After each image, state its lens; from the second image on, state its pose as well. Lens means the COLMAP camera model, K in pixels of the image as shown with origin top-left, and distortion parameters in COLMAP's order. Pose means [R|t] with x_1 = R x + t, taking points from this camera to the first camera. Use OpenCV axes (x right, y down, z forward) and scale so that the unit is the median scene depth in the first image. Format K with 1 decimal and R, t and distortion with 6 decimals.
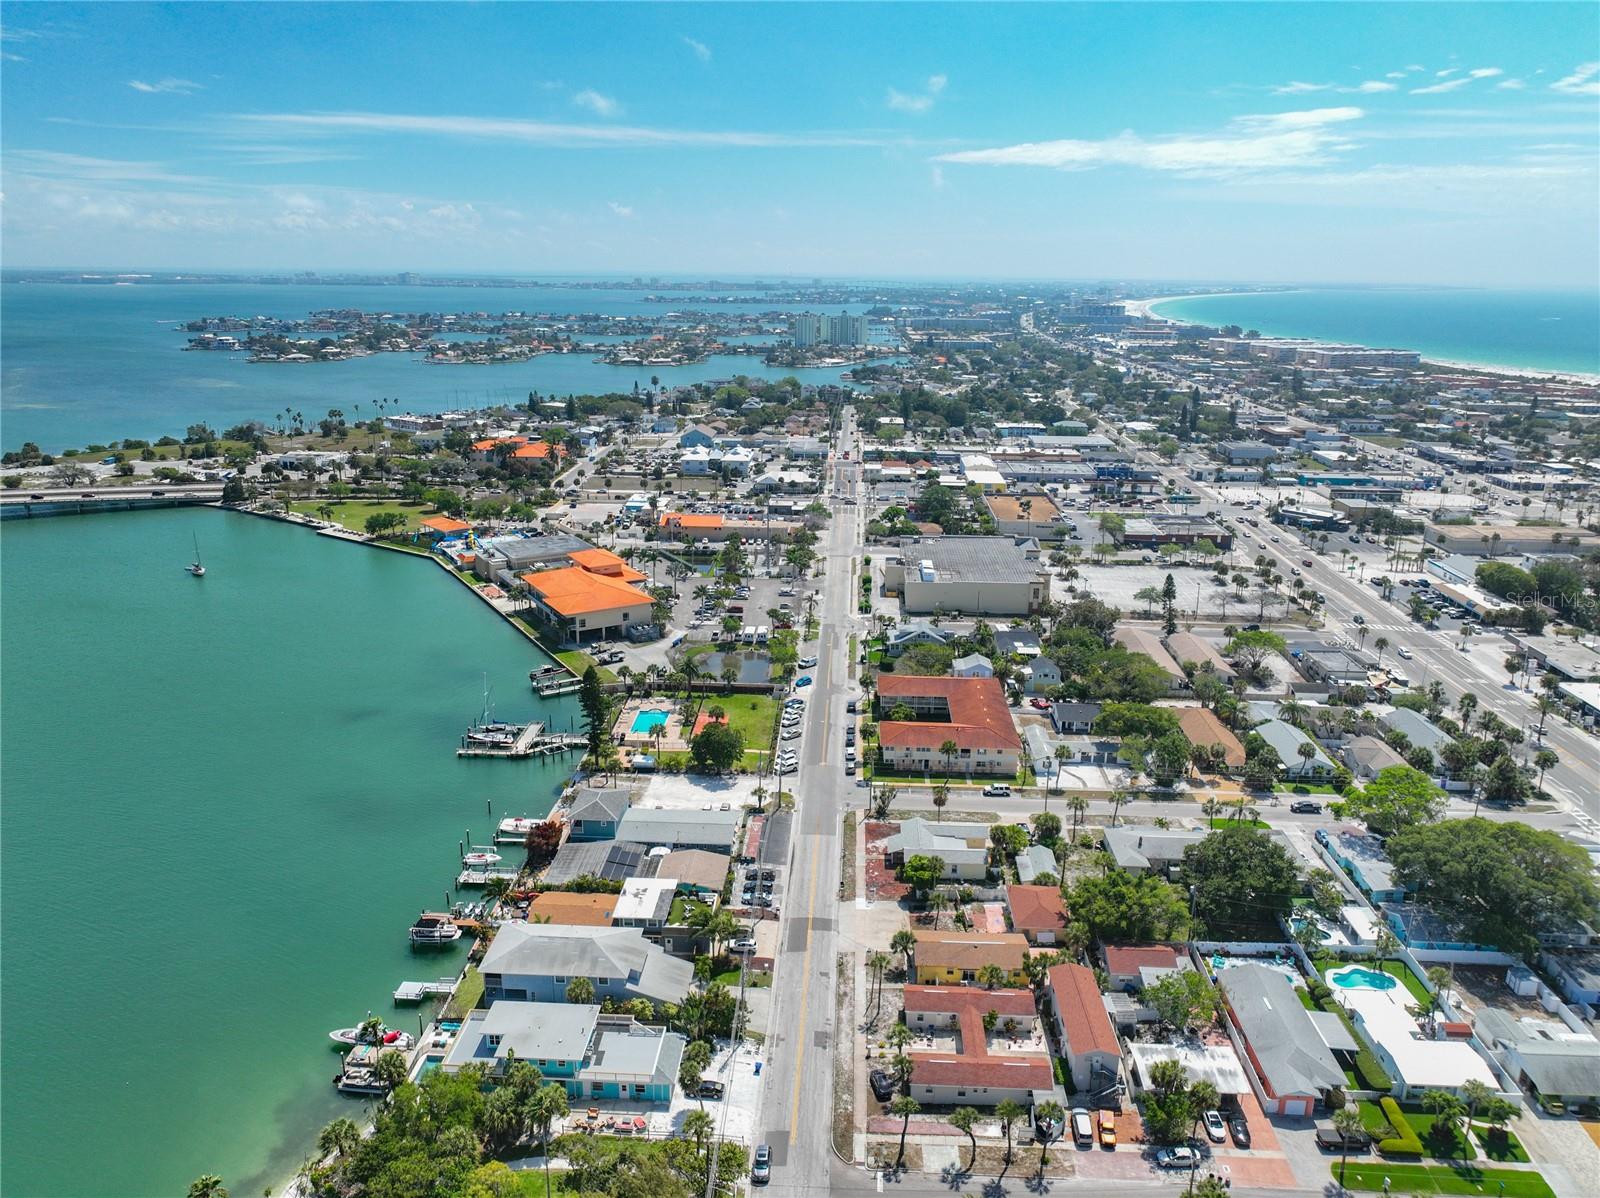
lens RADIAL K [[1150.4, 0, 800.0], [0, 1150.4, 599.0], [0, 0, 1]] dist [-0.010352, -0.001100]
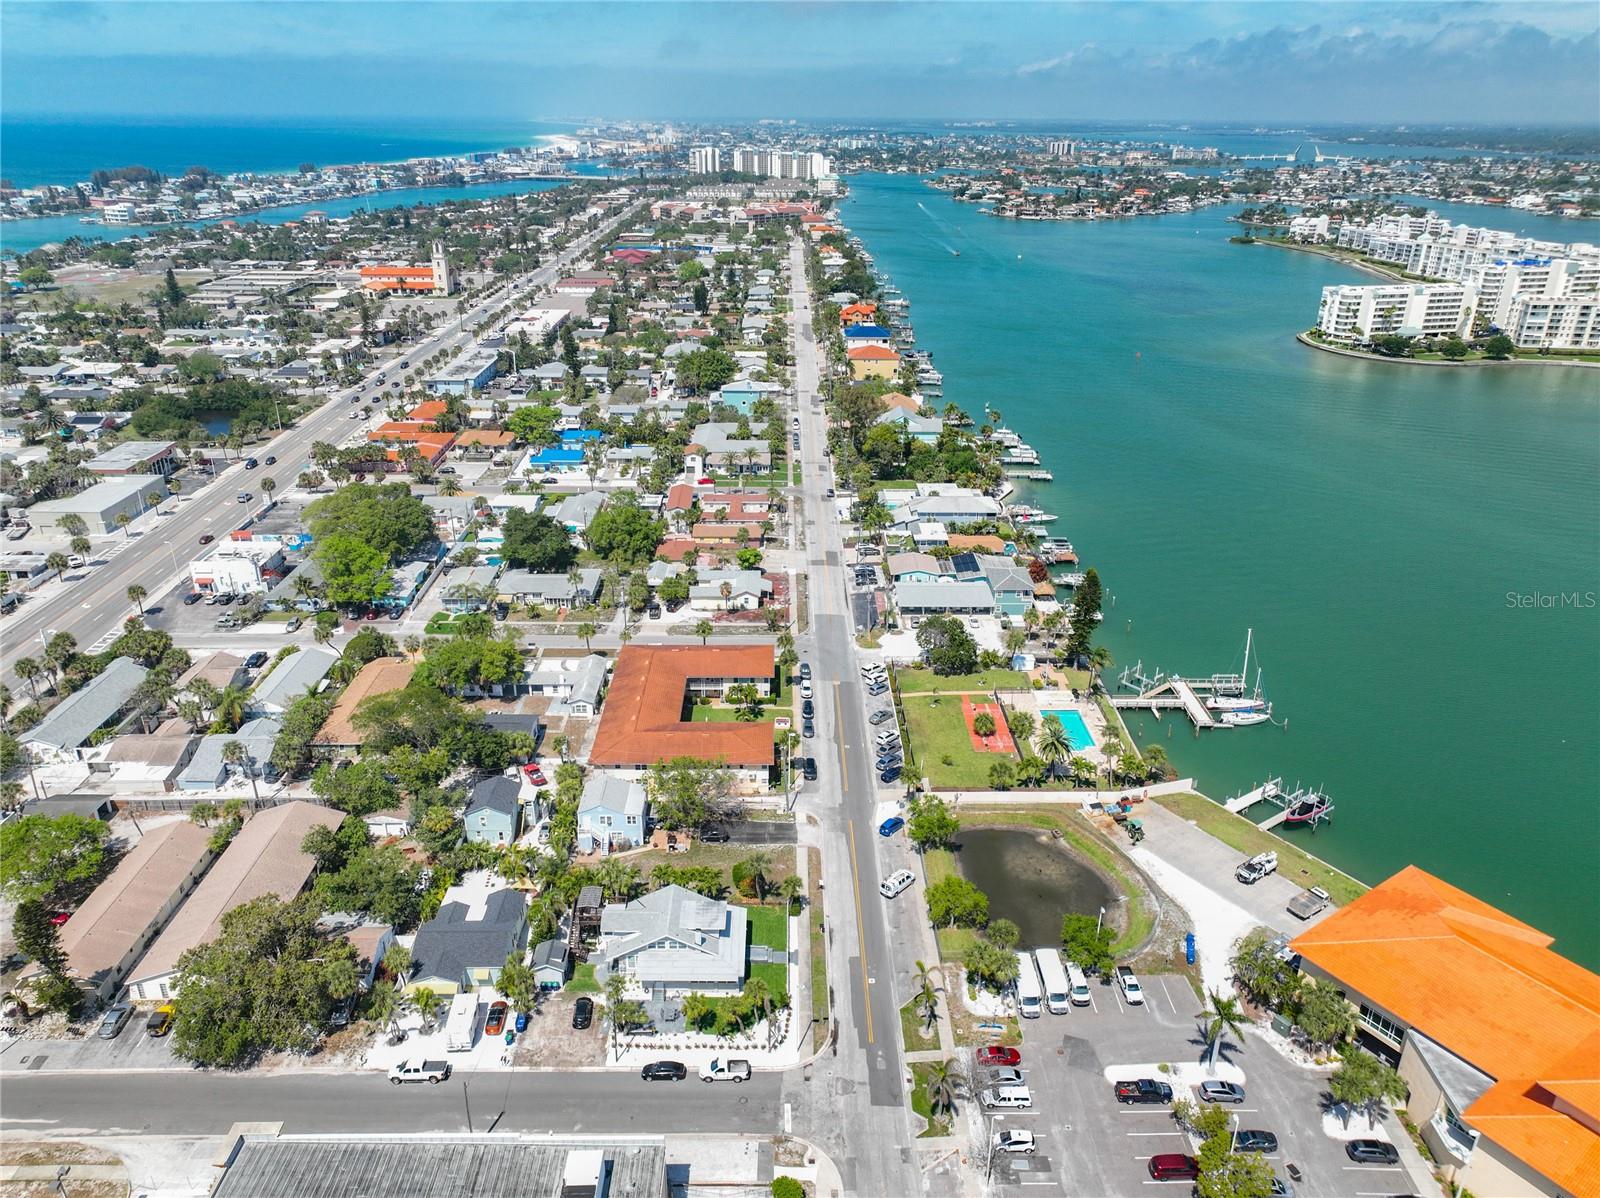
lens RADIAL K [[1116.4, 0, 798.1], [0, 1116.4, 640.7], [0, 0, 1]] dist [0.001310, 0.014225]
pose [[-0.997848, 0.009669, -0.064853, 0.088253], [-0.035589, 0.750839, 0.659526, -0.382636], [0.055071, 0.660415, -0.748879, 1.359561]]
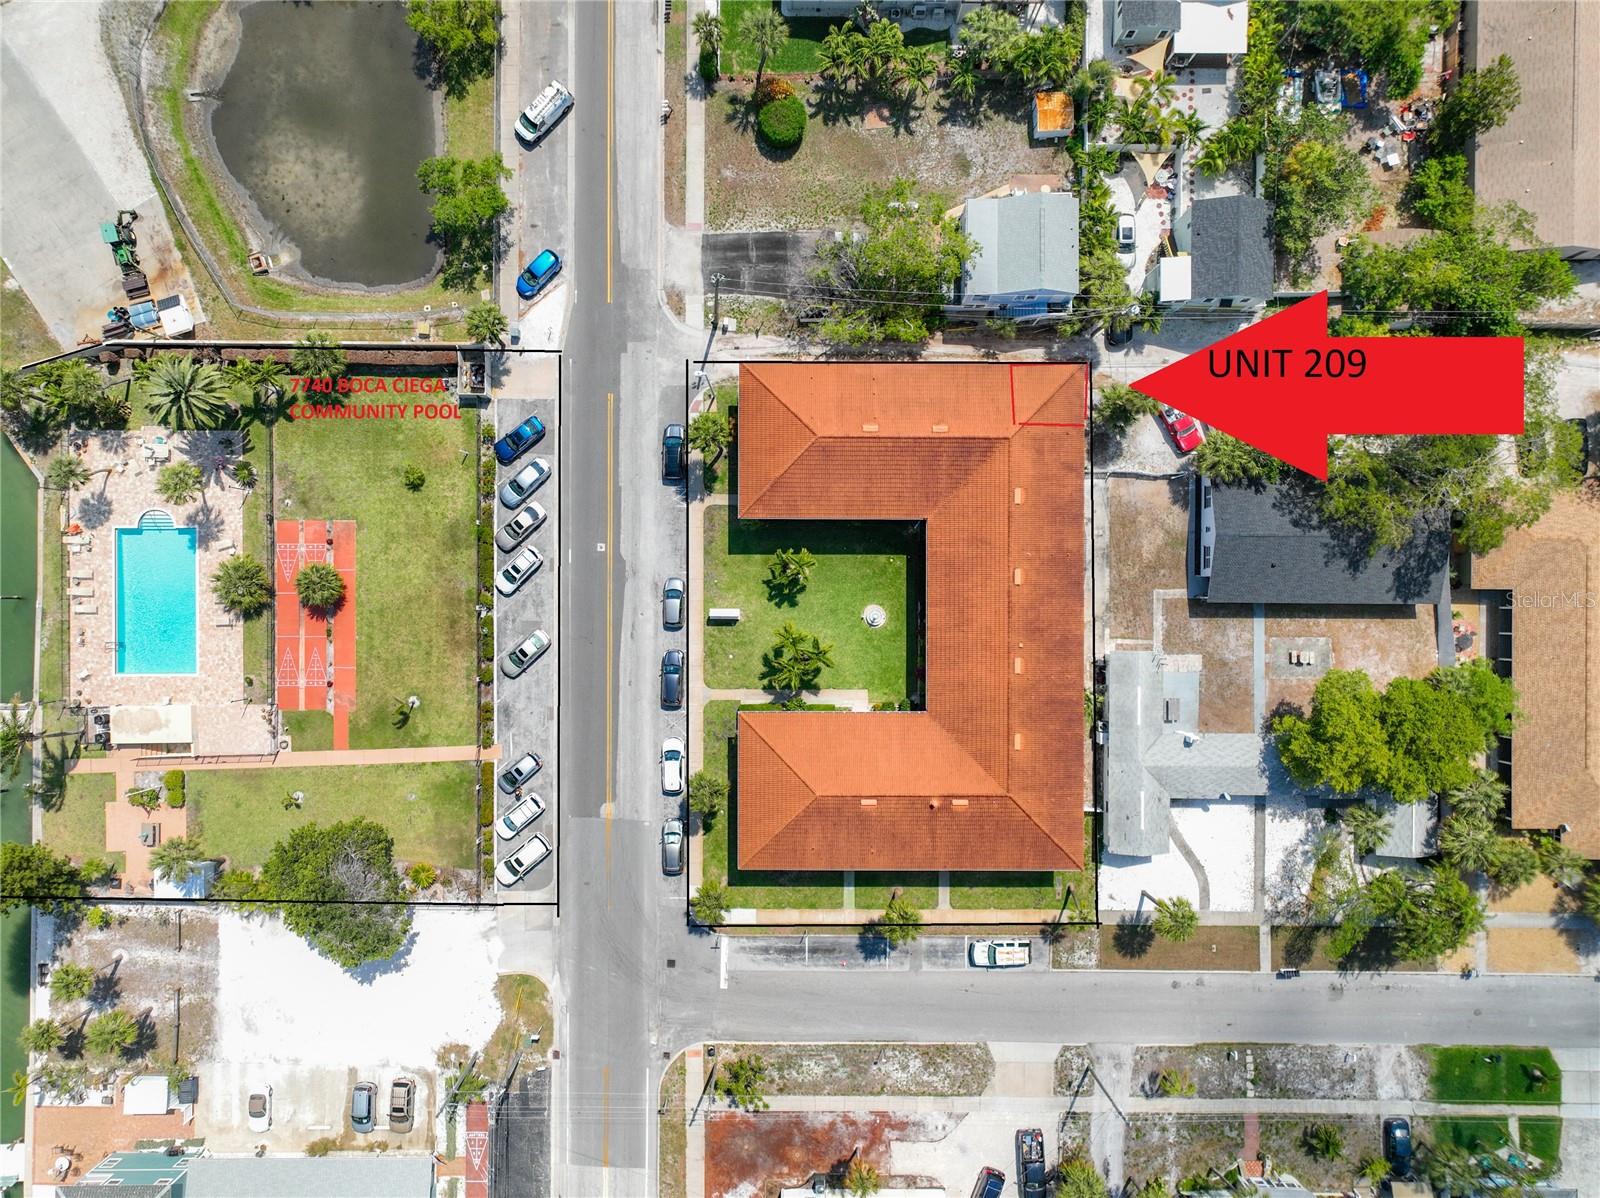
lens RADIAL K [[1131.7, 0, 797.6], [0, 1131.7, 595.2], [0, 0, 1]] dist [0.001304, 0.008754]
pose [[0.999042, -0.043746, -0.000691, 0.077441], [0.012634, 0.273328, 0.961838, -0.232945], [-0.041888, -0.960926, 0.273619, 0.797664]]
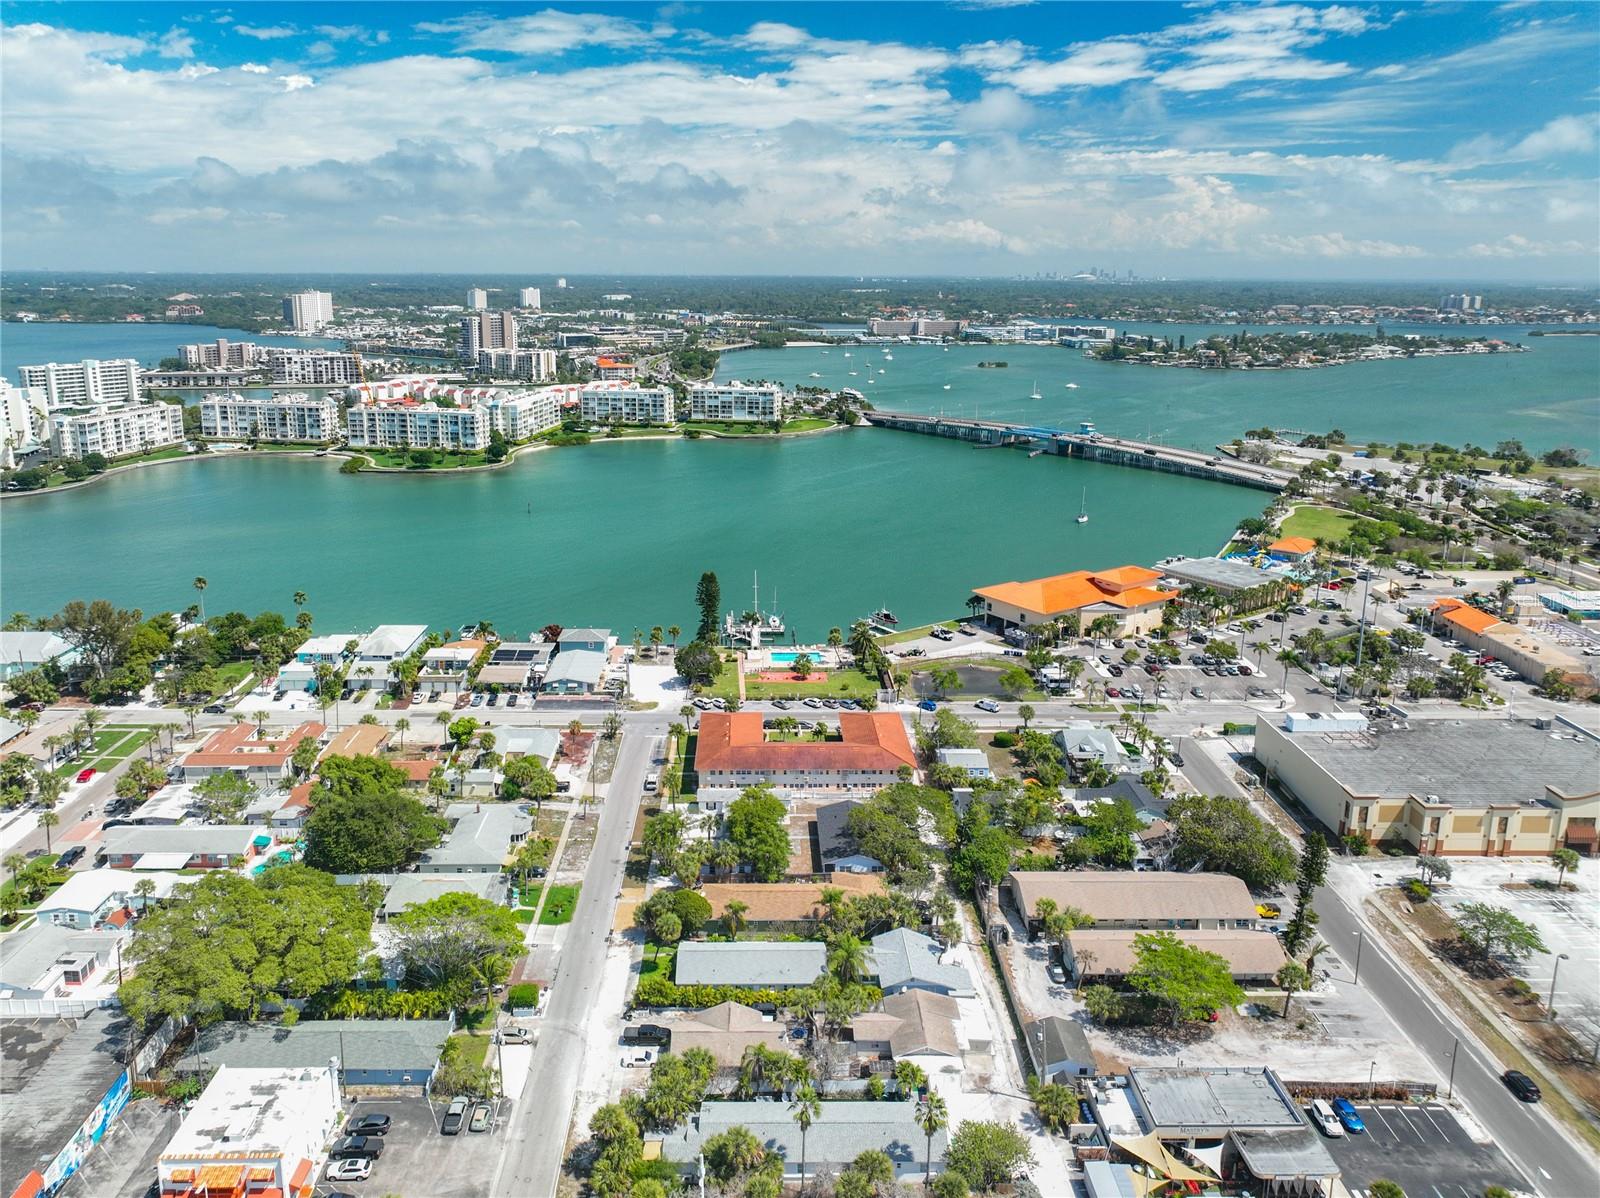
lens RADIAL K [[1140.5, 0, 779.8], [0, 1140.5, 569.4], [0, 0, 1]] dist [0.004755, 0.006006]
pose [[0.071800, 0.243061, -0.967350, 0.849203], [-0.281422, 0.935385, 0.214141, -0.192182], [0.956894, 0.256858, 0.135563, 0.726664]]
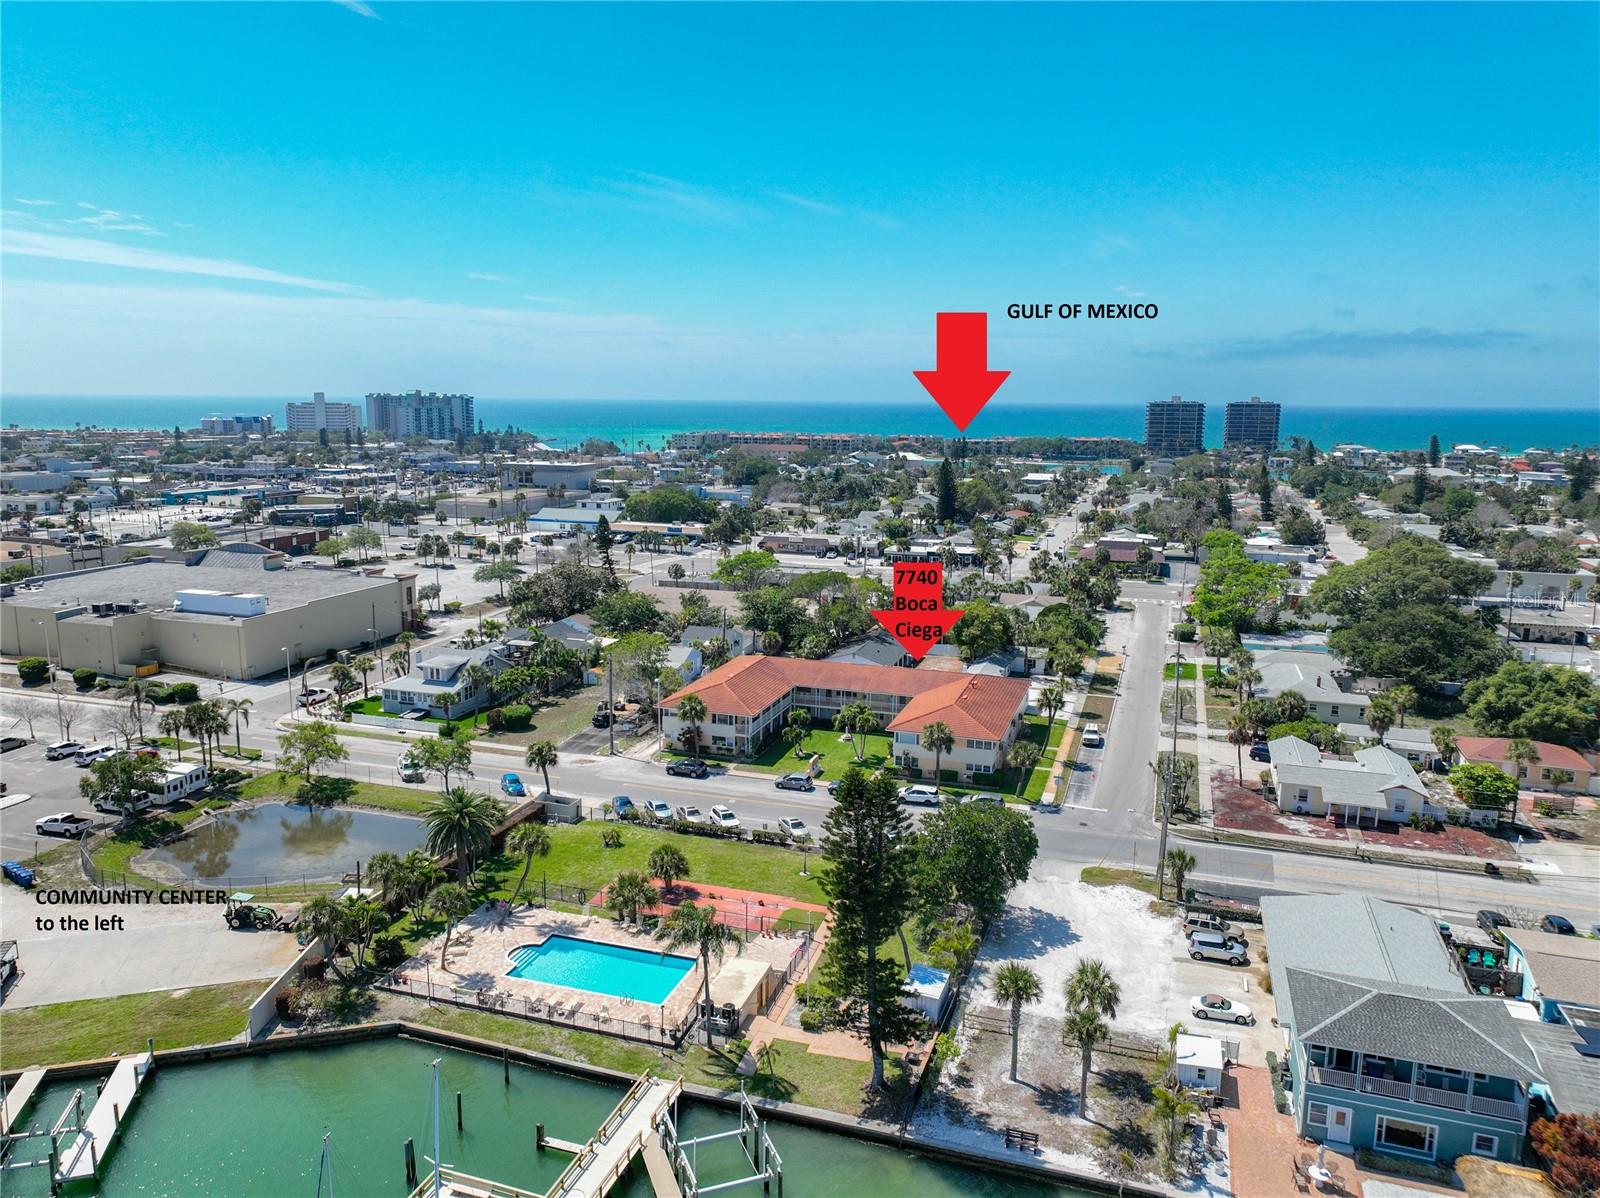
lens RADIAL K [[1131.7, 0, 797.6], [0, 1131.7, 595.2], [0, 0, 1]] dist [0.001304, 0.008754]
pose [[0.271422, -0.174137, 0.946576, -0.369040], [0.260714, 0.960028, 0.101854, -0.015669], [-0.926476, 0.219140, 0.305973, 0.738052]]
